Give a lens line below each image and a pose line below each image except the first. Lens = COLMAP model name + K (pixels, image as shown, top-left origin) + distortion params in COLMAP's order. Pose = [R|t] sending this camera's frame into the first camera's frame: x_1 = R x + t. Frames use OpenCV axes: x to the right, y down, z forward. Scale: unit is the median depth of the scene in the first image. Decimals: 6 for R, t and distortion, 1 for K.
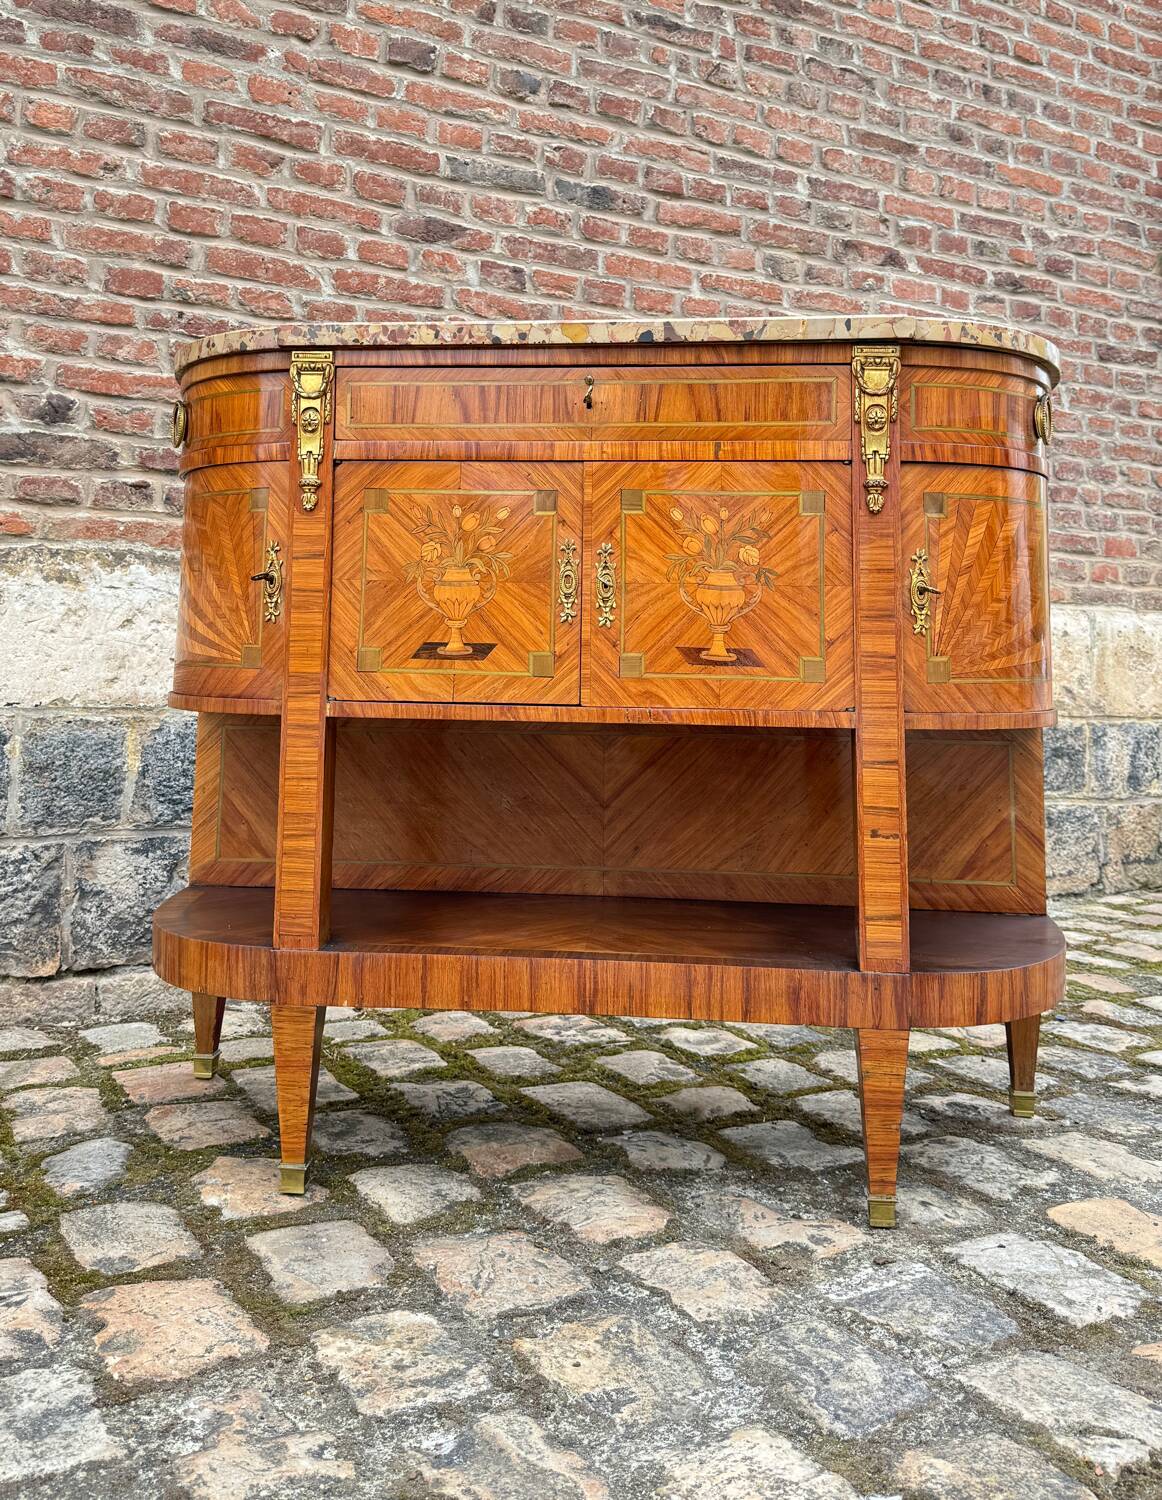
lens RADIAL K [[1360.5, 0, 563.1], [0, 1360.5, 526.5], [0, 0, 1]] dist [0.077790, -0.129457]
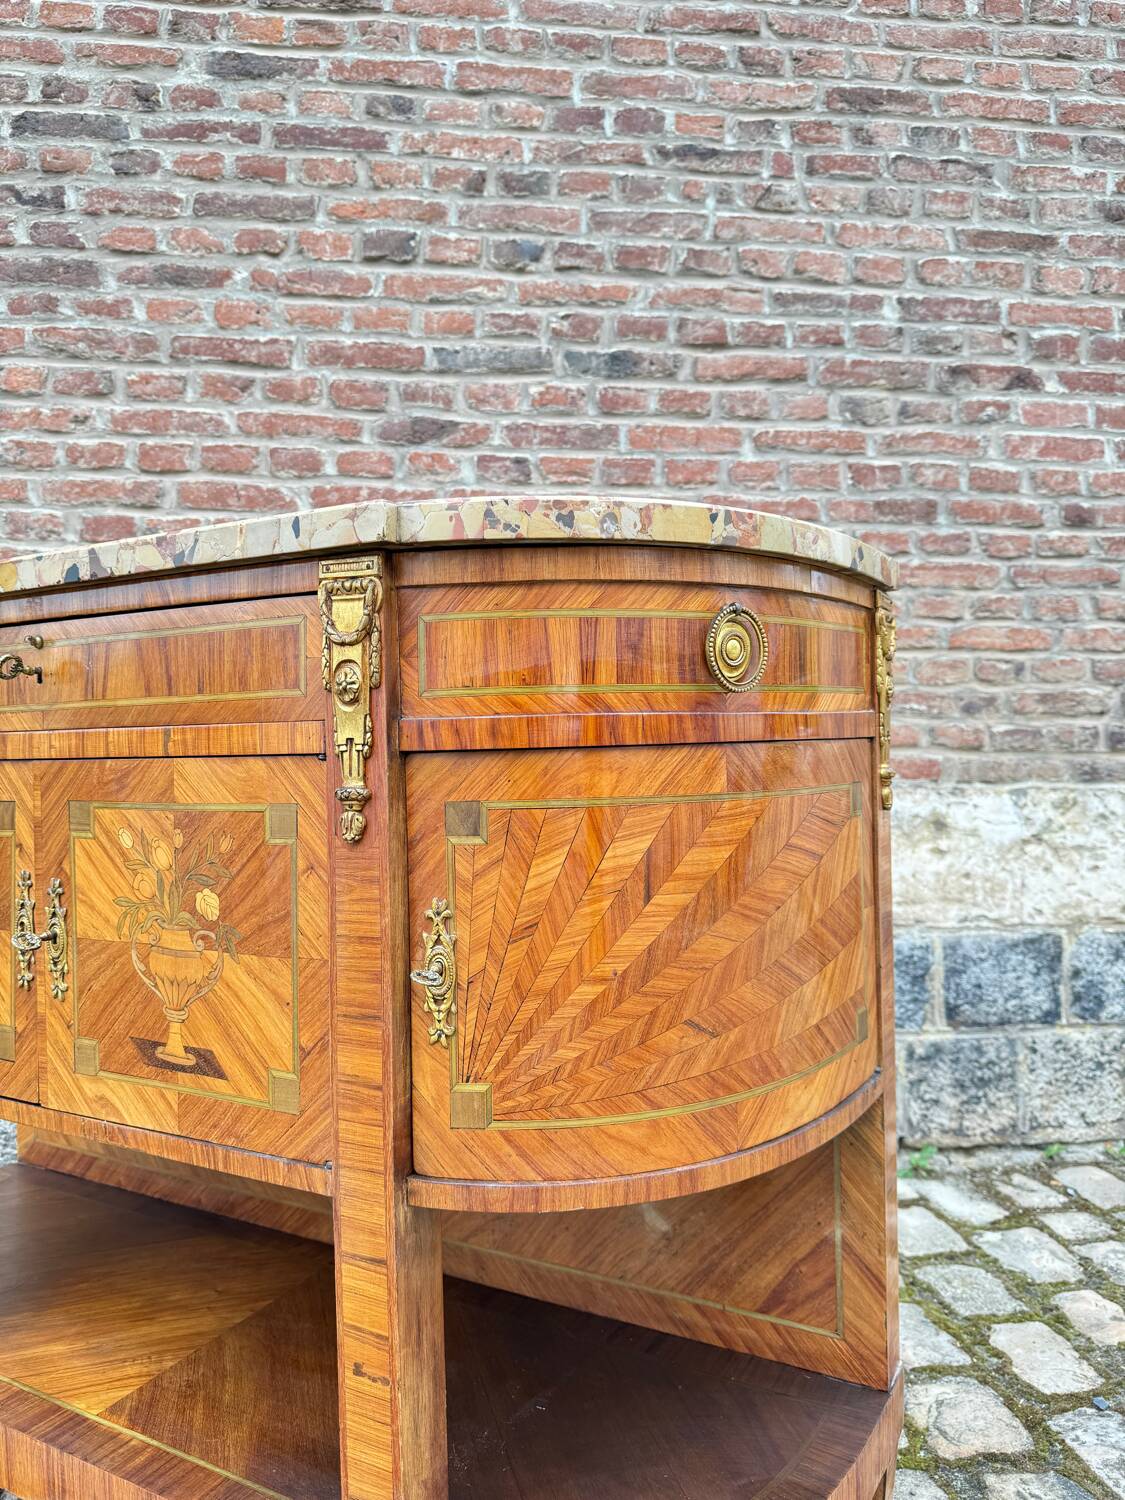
lens RADIAL K [[1056.4, 0, 558.5], [0, 1056.4, 749.2], [0, 0, 1]] dist [-0.002010, -0.017551]
pose [[0.922514, -0.027226, -0.385003, 0.254836], [0.062372, 0.994914, 0.079092, -0.045833], [0.380892, -0.096977, 0.919520, 0.322160]]
